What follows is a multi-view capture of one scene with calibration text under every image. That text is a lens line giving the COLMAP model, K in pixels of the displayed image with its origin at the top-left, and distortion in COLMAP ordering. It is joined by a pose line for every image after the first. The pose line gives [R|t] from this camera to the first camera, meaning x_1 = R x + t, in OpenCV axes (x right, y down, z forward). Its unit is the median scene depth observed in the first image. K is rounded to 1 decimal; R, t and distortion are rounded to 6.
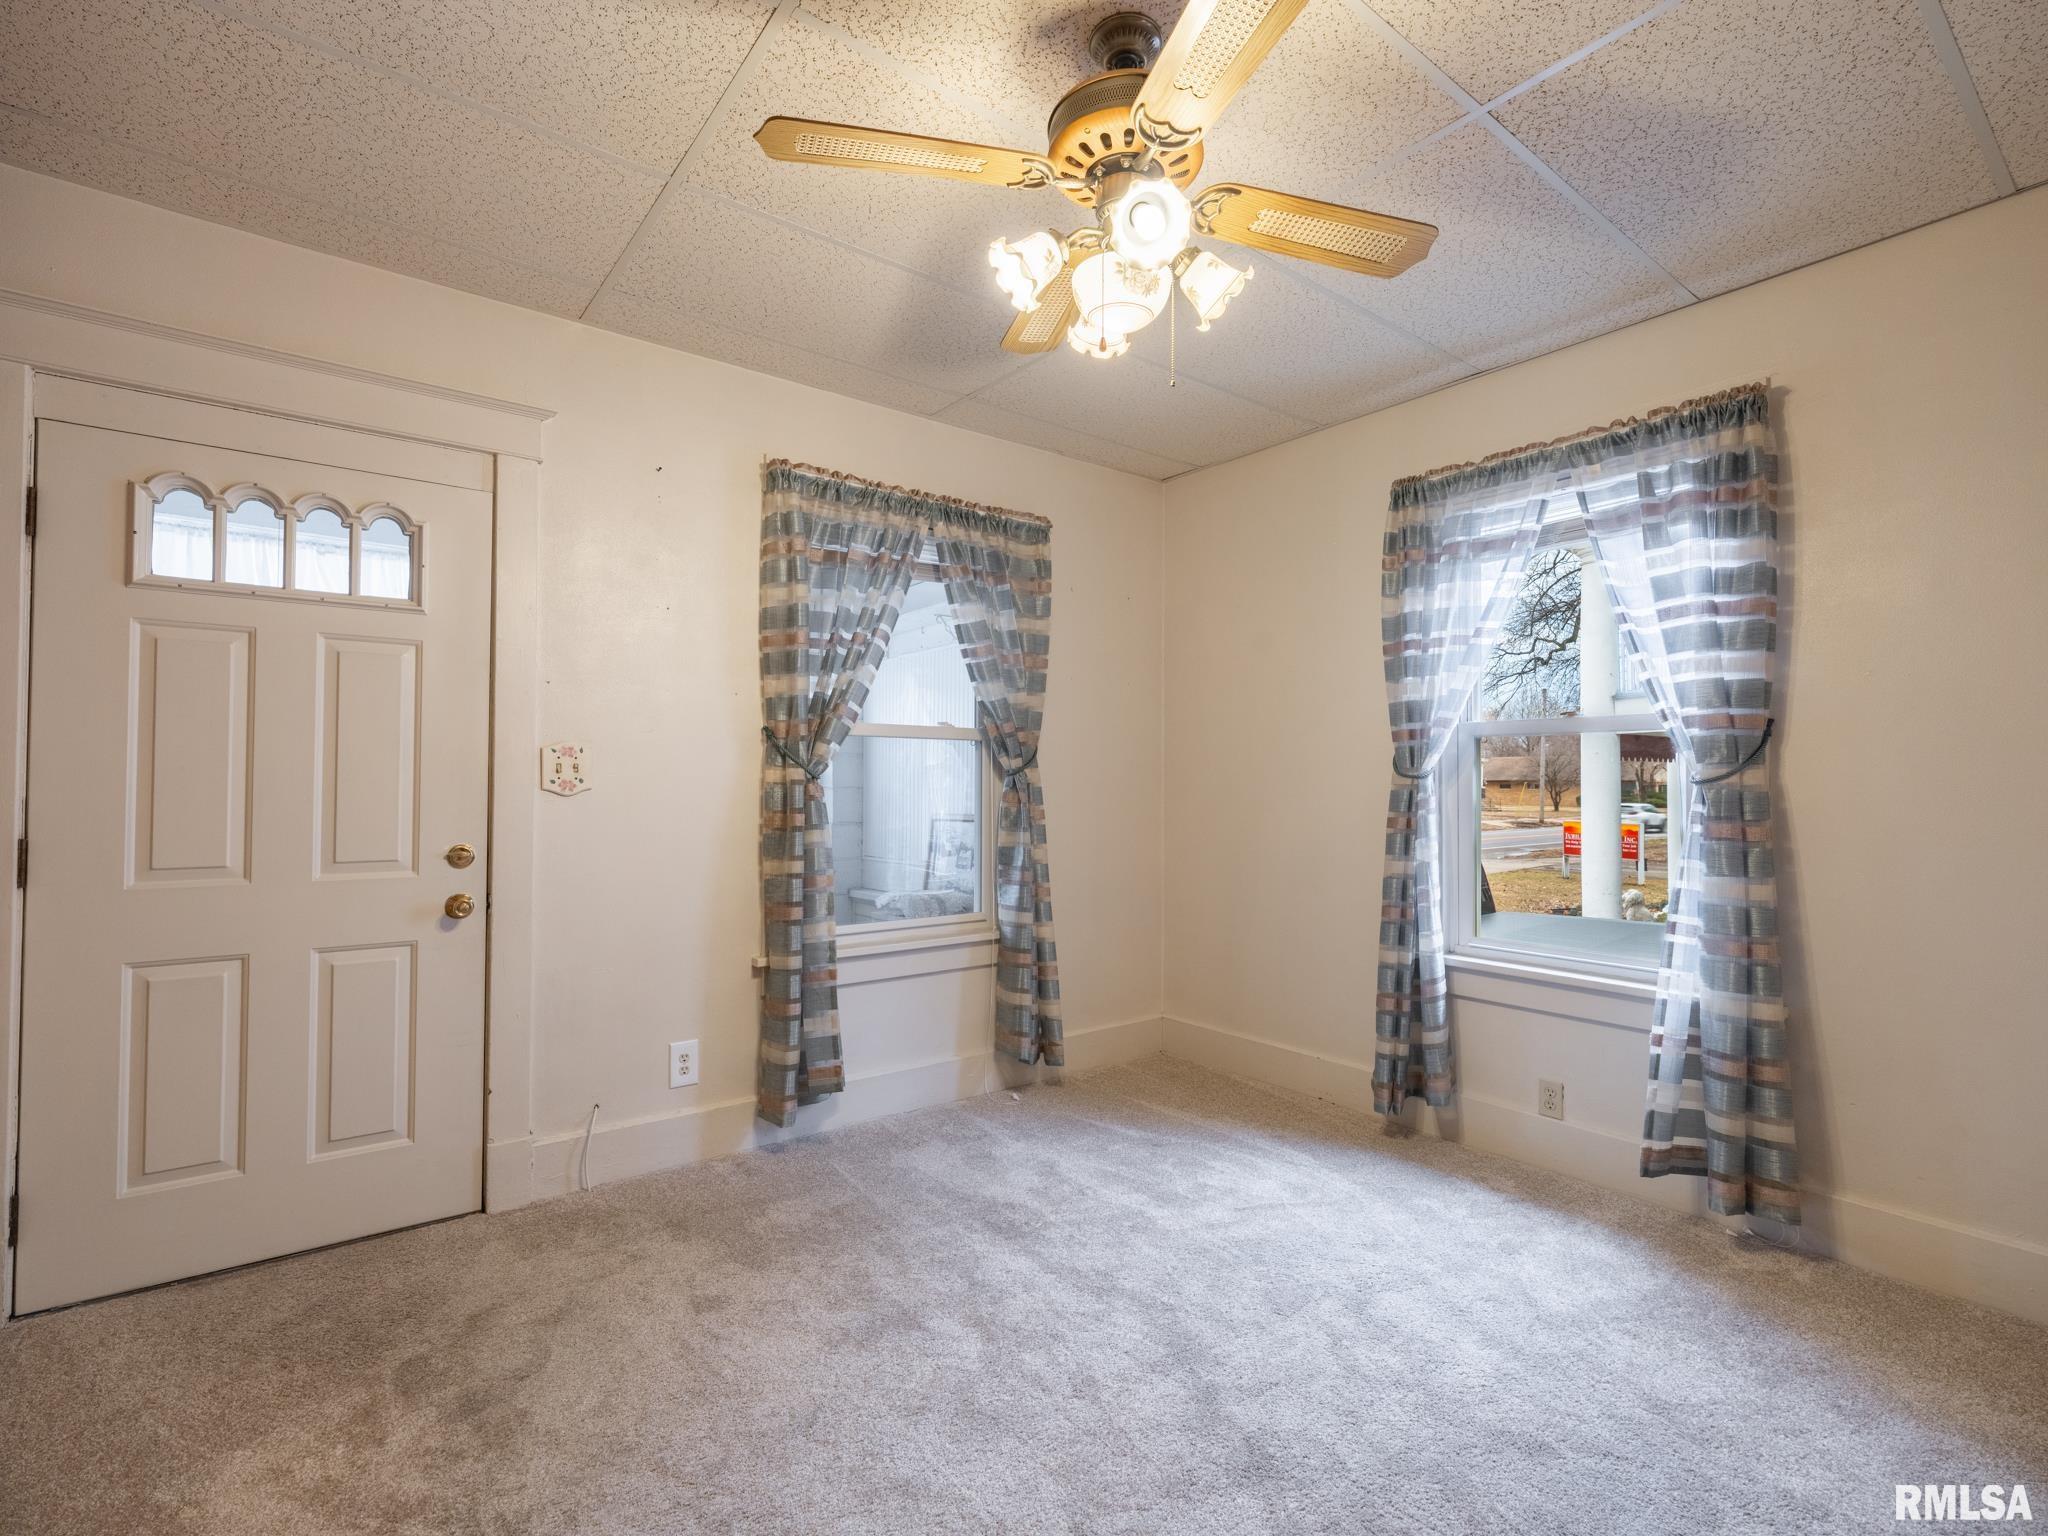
lens RADIAL K [[955.9, 0, 1024.0], [0, 955.9, 768.0], [0, 0, 1]] dist [-0.002282, 0.000666]
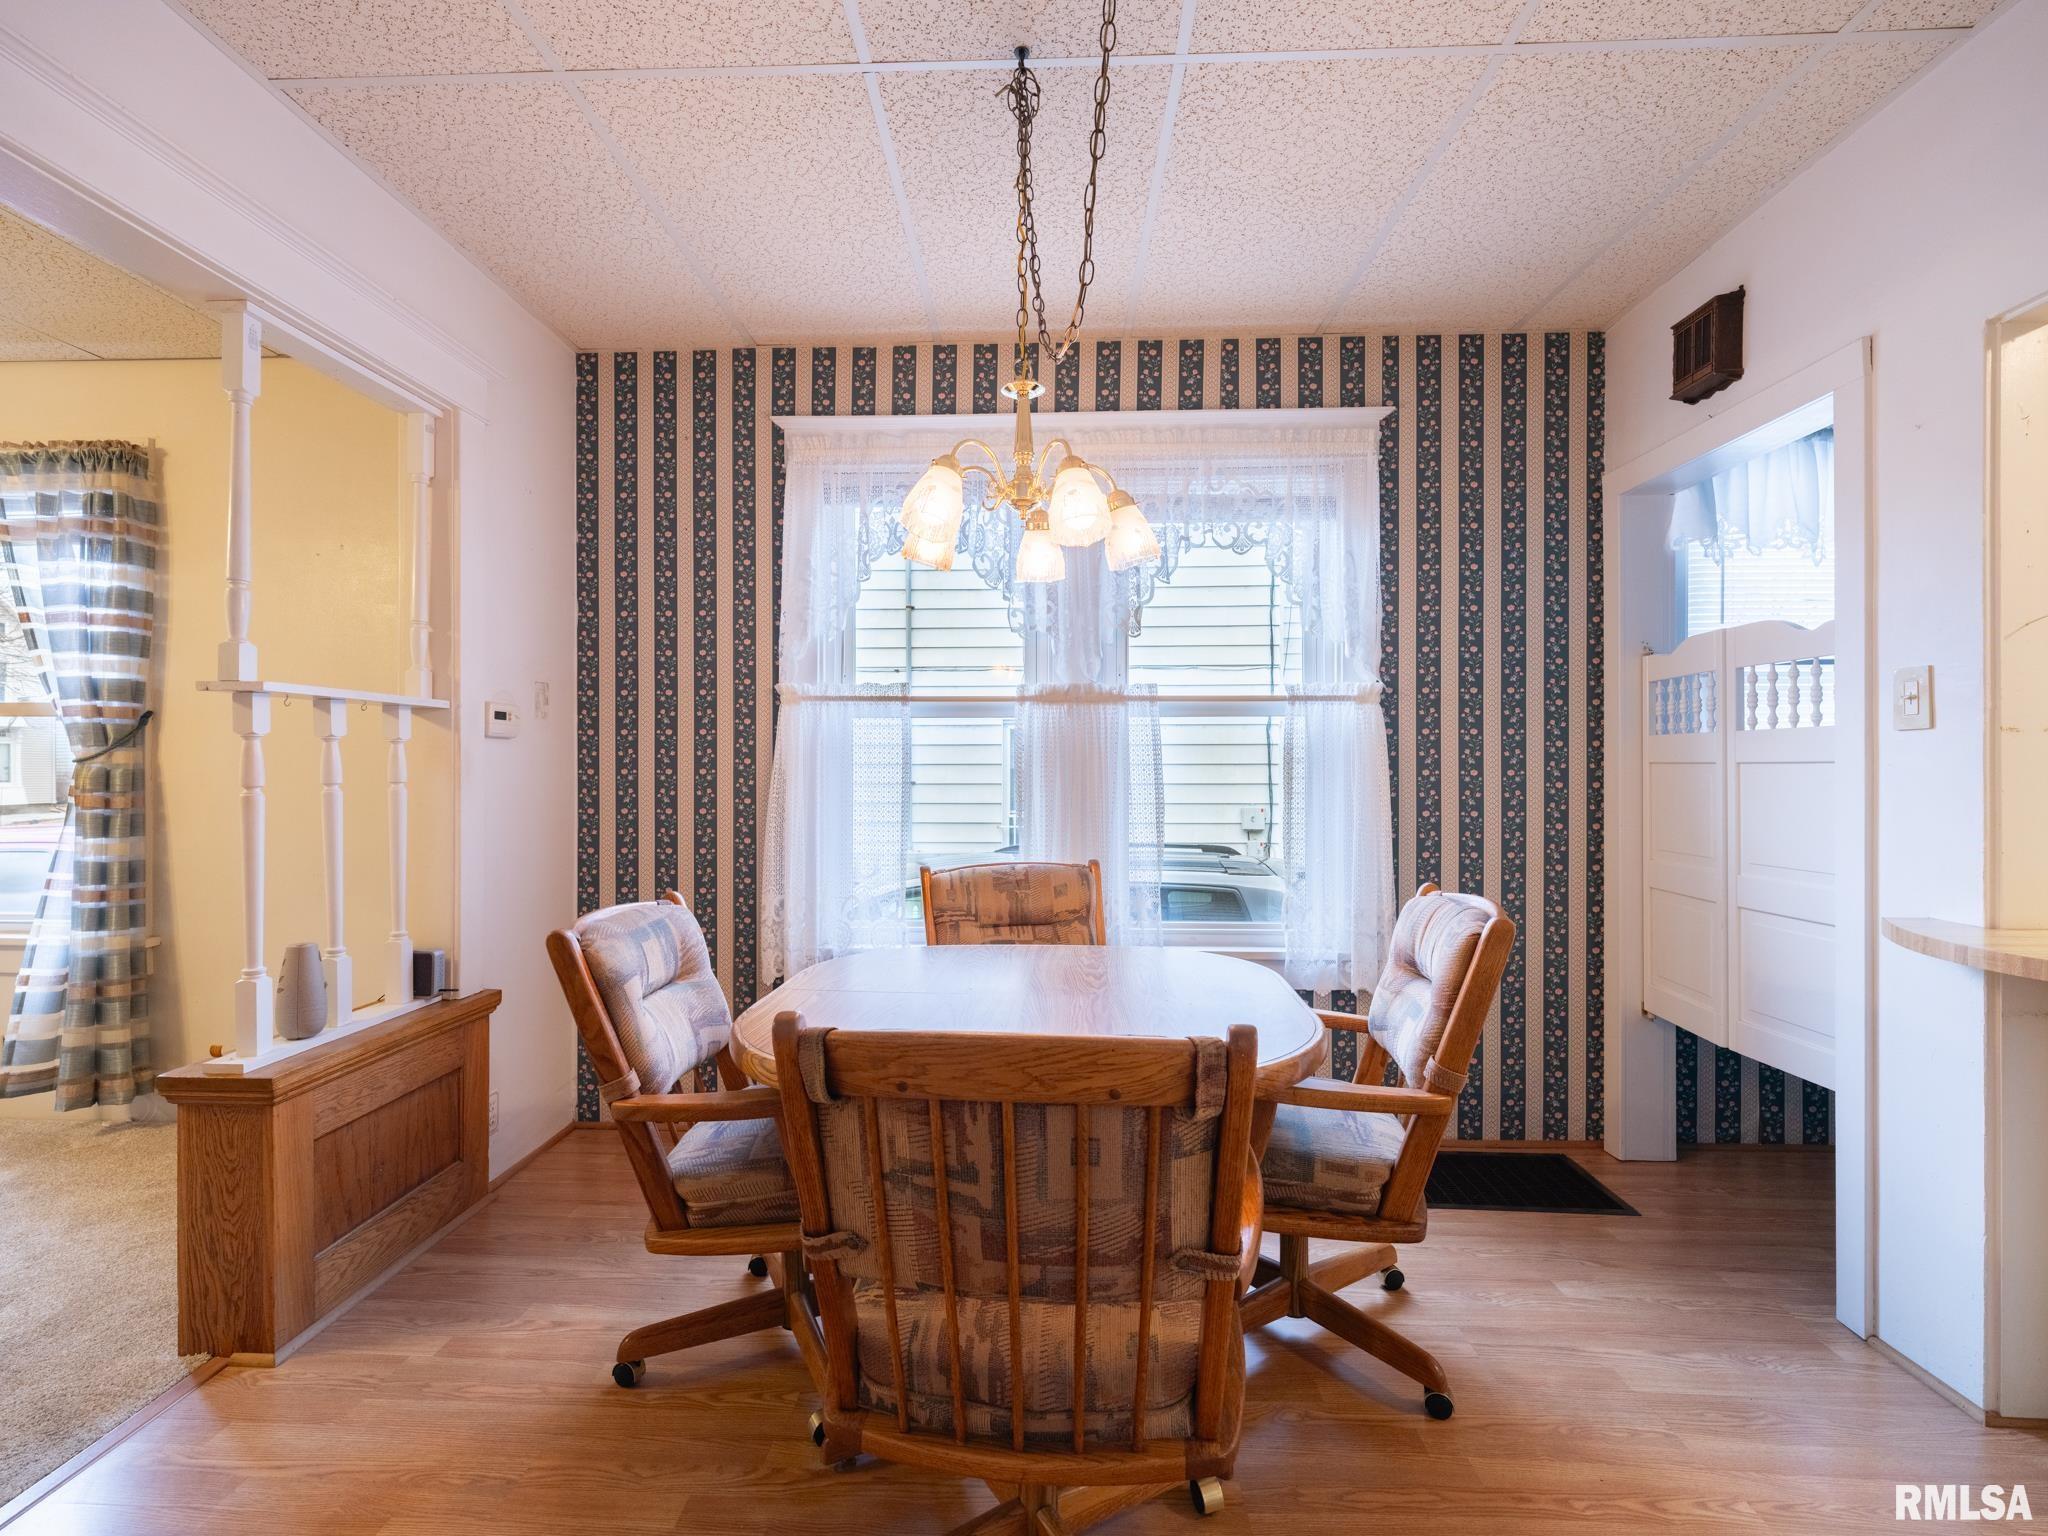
lens RADIAL K [[958.0, 0, 1016.4], [0, 958.0, 764.8], [0, 0, 1]] dist [-0.001509, 0.000009]
pose [[0.635949, -0.007025, 0.771699, 0.533985], [-0.012853, 0.999723, 0.019693, -0.020194], [-0.771624, -0.022442, 0.635683, -0.691358]]
